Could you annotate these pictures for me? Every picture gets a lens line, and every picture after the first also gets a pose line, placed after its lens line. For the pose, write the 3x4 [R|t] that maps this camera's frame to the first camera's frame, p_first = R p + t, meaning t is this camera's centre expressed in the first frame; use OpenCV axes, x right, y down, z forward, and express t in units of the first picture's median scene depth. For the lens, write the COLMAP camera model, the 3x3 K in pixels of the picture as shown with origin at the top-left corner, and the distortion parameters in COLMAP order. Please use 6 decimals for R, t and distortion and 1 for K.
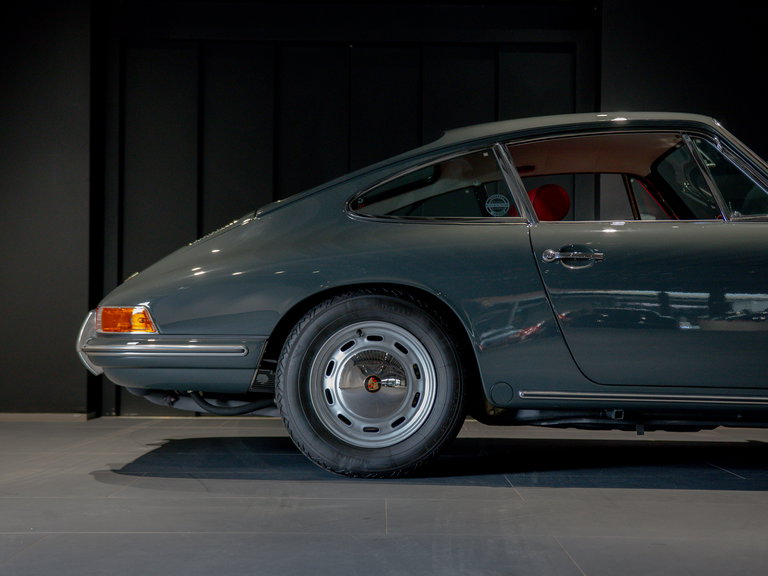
lens RADIAL K [[1194.5, 0, 363.5], [0, 1194.5, 283.7], [0, 0, 1]] dist [0.031899, 0.112917]
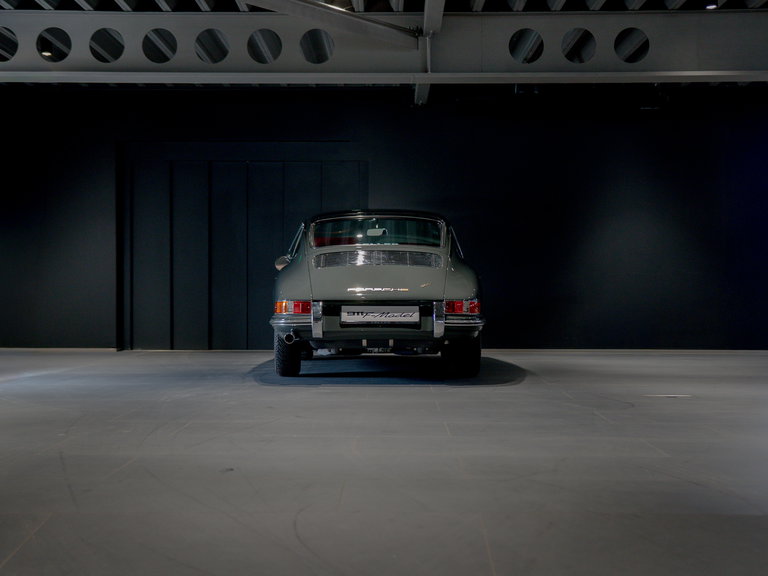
lens RADIAL K [[1157.8, 0, 346.3], [0, 1157.8, 289.7], [0, 0, 1]] dist [0.041571, 0.109387]
pose [[0.999793, -0.008365, -0.018573, 0.304039], [0.008880, 0.999574, 0.027806, -0.066271], [0.018332, -0.027965, 0.999441, -1.481135]]
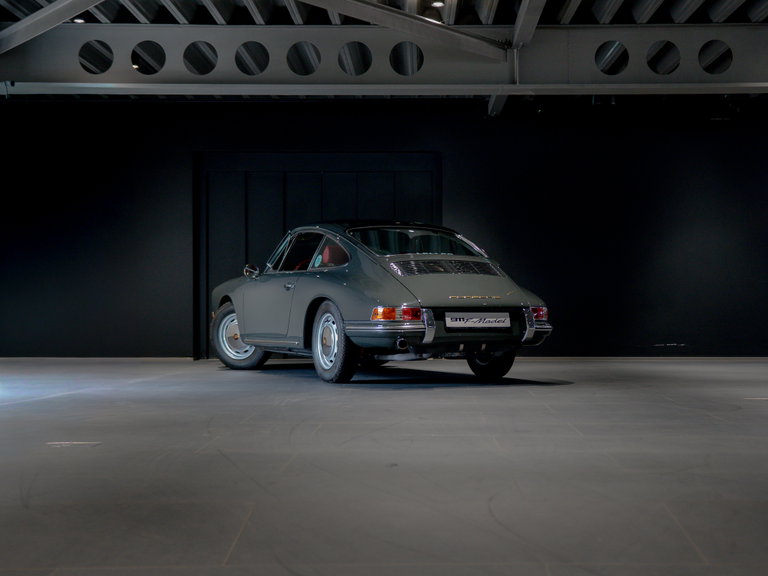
lens RADIAL K [[1162.6, 0, 384.0], [0, 1162.6, 288.0], [0, 0, 1]] dist [0.040557, 0.063401]
pose [[0.999884, -0.011158, -0.010411, 0.183308], [0.011321, 0.999813, 0.015703, -0.059103], [0.010234, -0.015819, 0.999822, -1.529966]]
